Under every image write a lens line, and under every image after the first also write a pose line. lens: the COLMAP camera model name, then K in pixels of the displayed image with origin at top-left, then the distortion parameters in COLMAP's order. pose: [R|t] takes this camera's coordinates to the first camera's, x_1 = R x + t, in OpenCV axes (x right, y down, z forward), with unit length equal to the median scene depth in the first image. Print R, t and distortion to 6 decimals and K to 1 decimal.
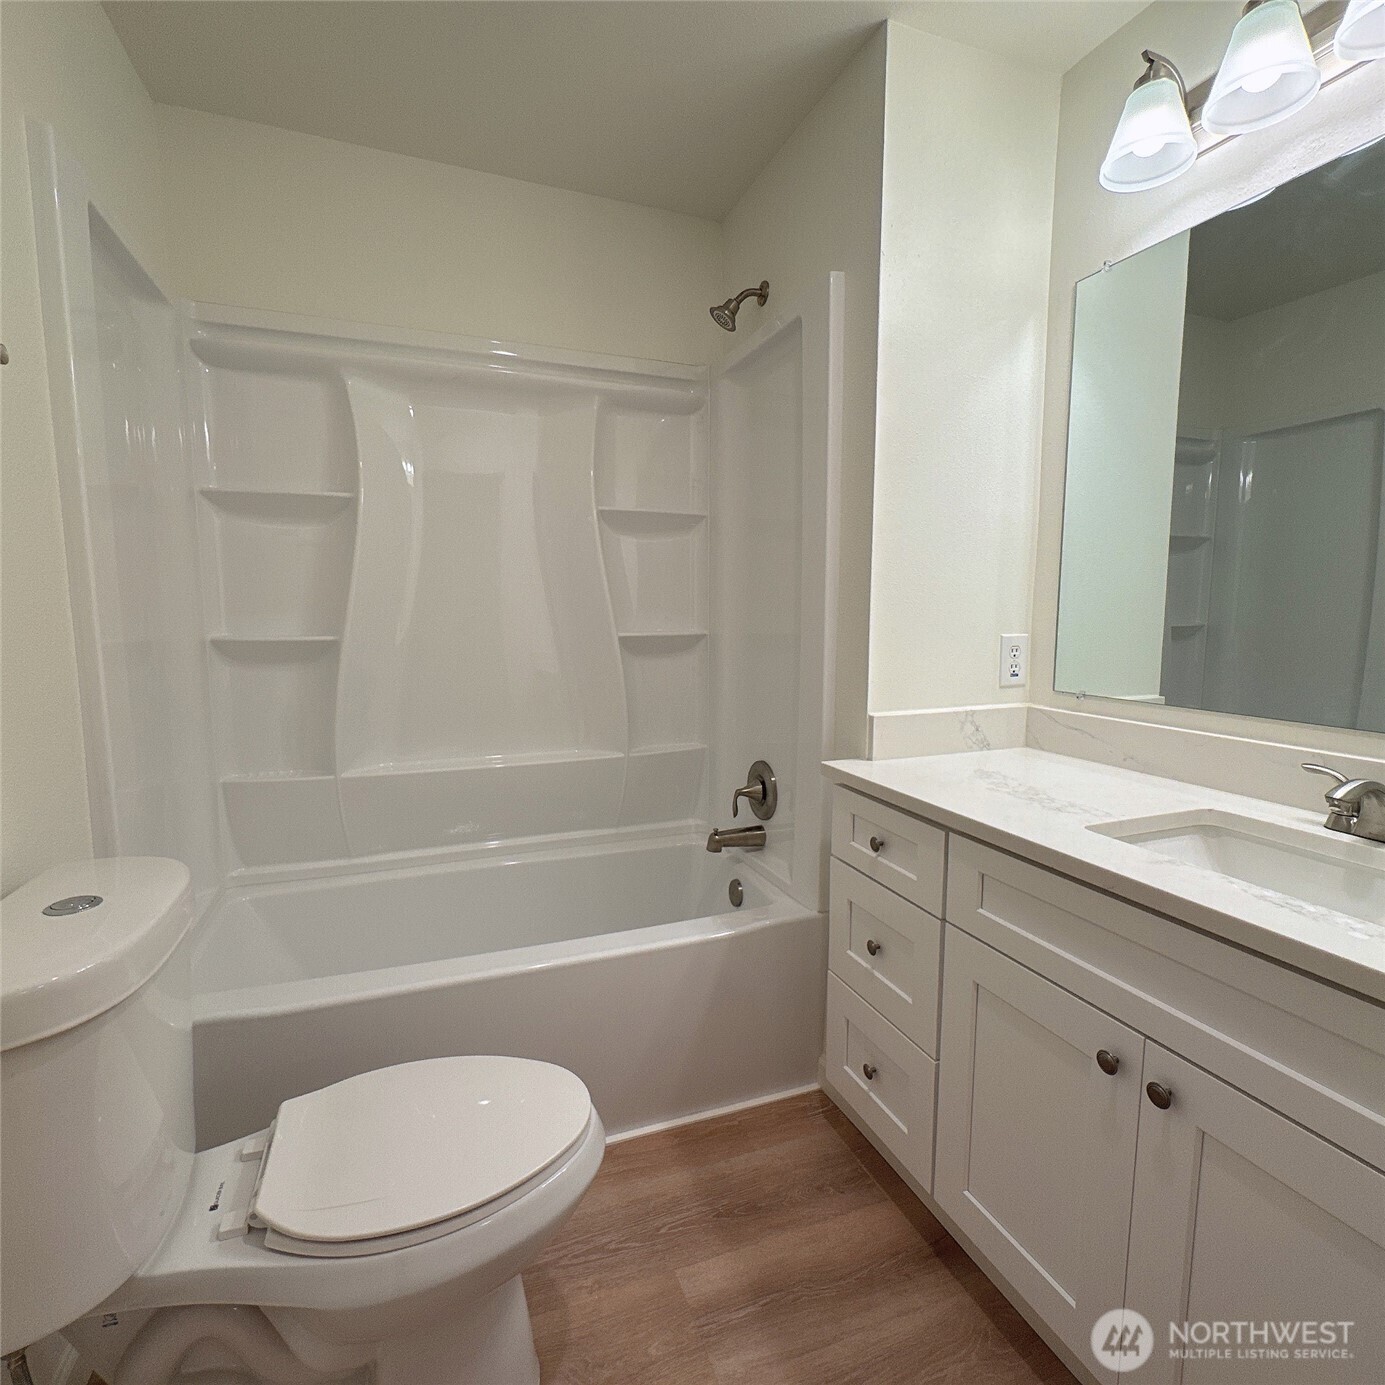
lens RADIAL K [[732.3, 0, 693.4], [0, 732.3, 694.6], [0, 0, 1]] dist [-0.003688, 0.001342]
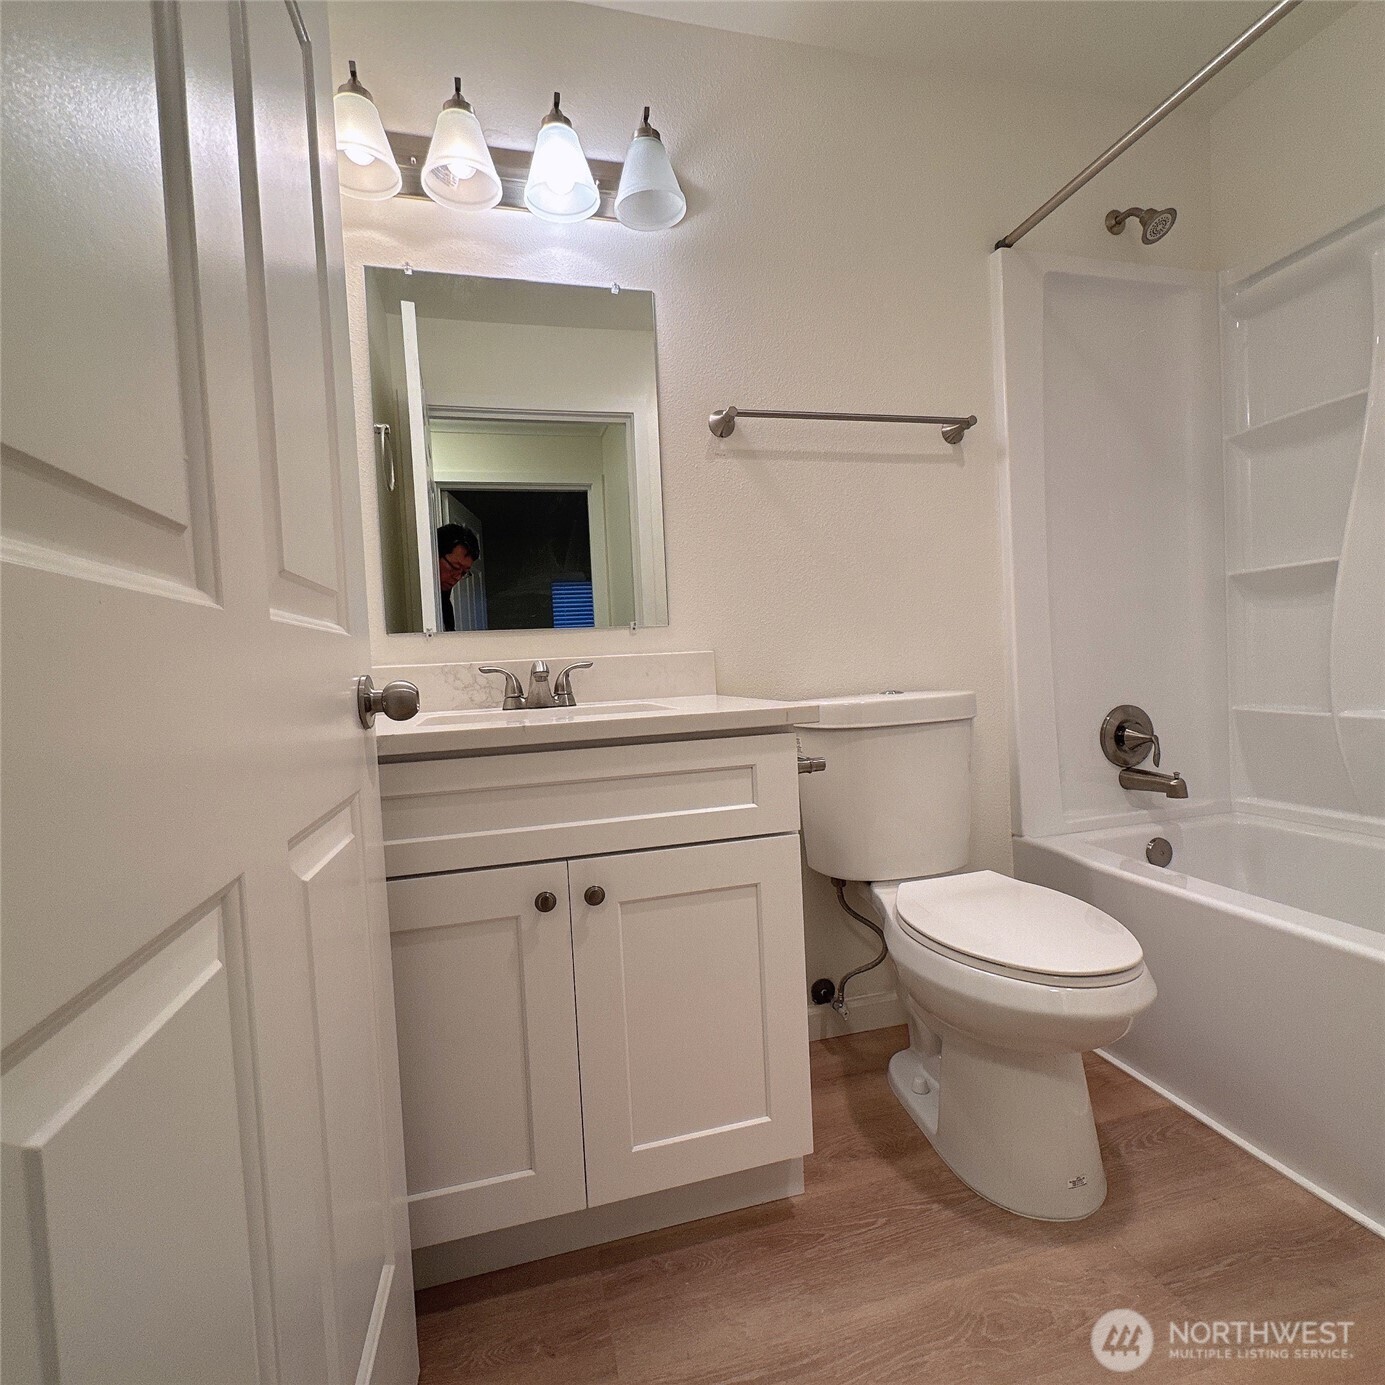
lens RADIAL K [[732.3, 0, 693.4], [0, 732.3, 694.6], [0, 0, 1]] dist [-0.003688, 0.001342]
pose [[-0.111094, 0.046059, -0.992742, 0.519436], [-0.068259, 0.996213, 0.053859, 0.098027], [0.991463, 0.073747, -0.107529, 0.322405]]
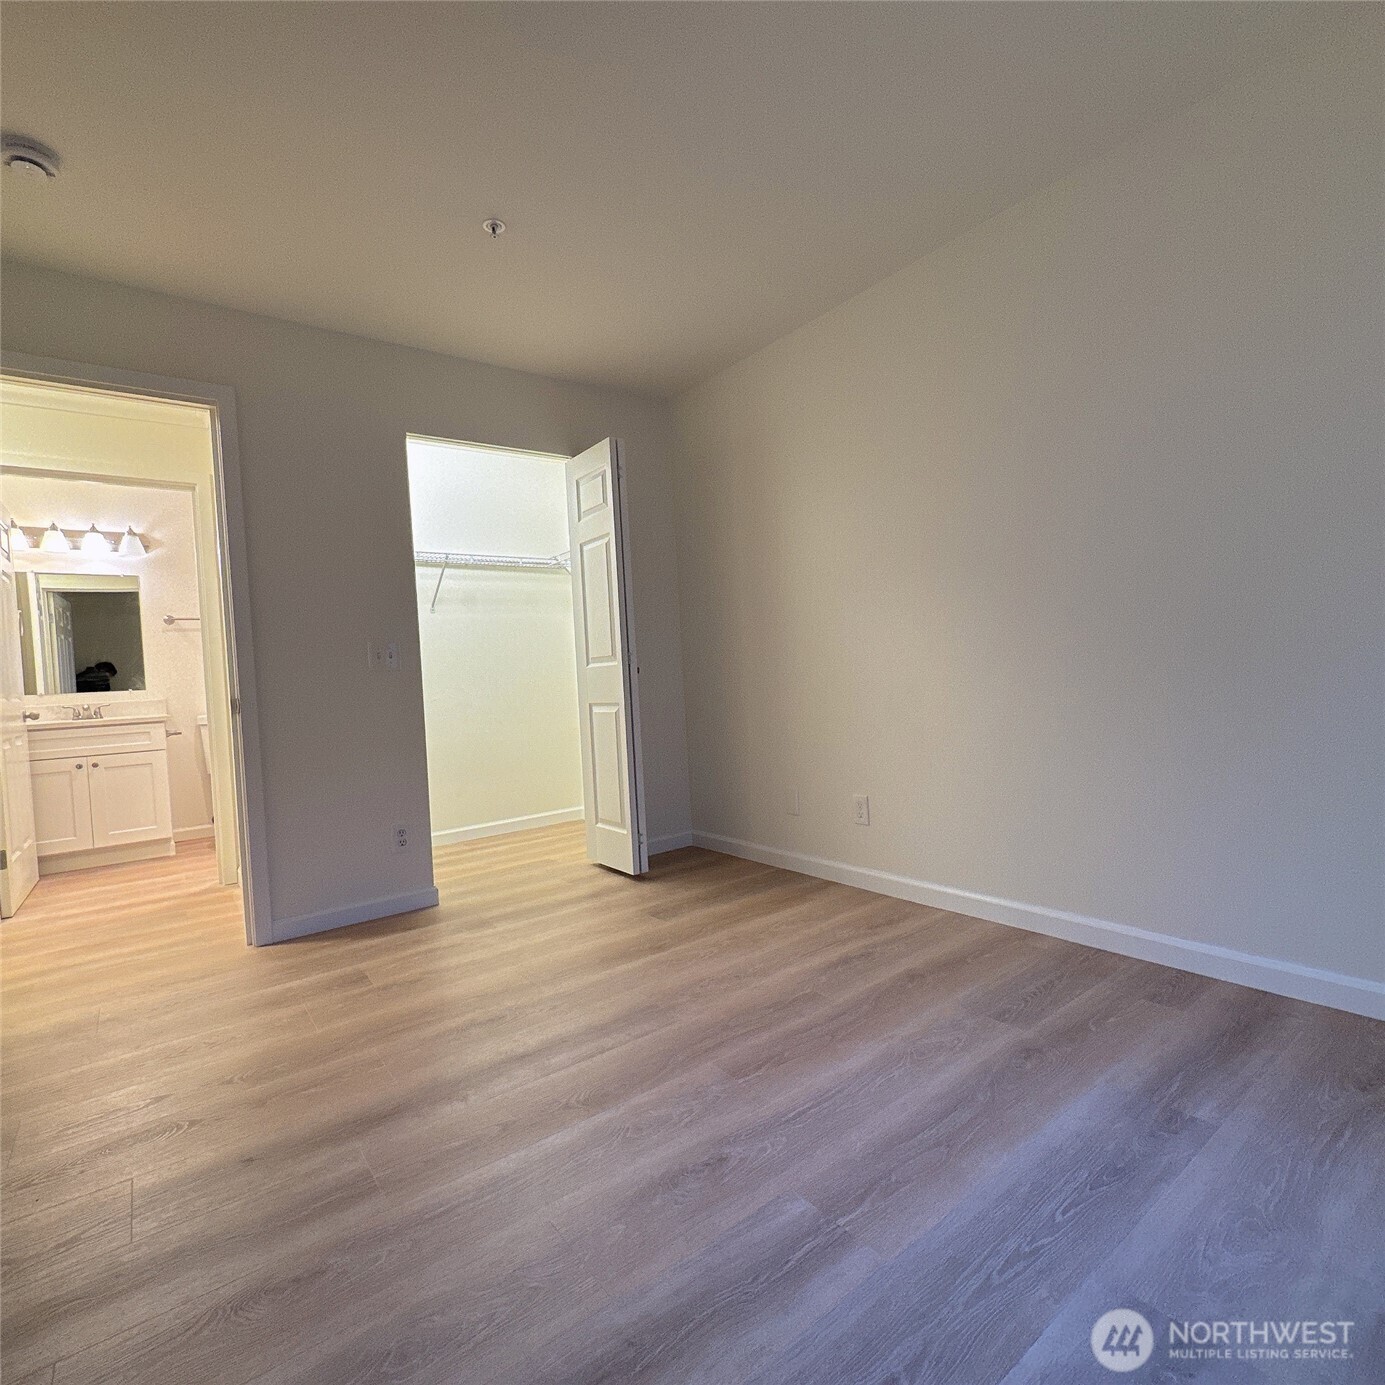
lens RADIAL K [[732.3, 0, 693.4], [0, 732.3, 694.6], [0, 0, 1]] dist [-0.003688, 0.001342]
pose [[0.276675, 0.015726, -0.960835, 3.266270], [-0.061269, 0.998120, -0.001307, -0.075138], [0.959008, 0.059230, 0.277118, 1.624933]]
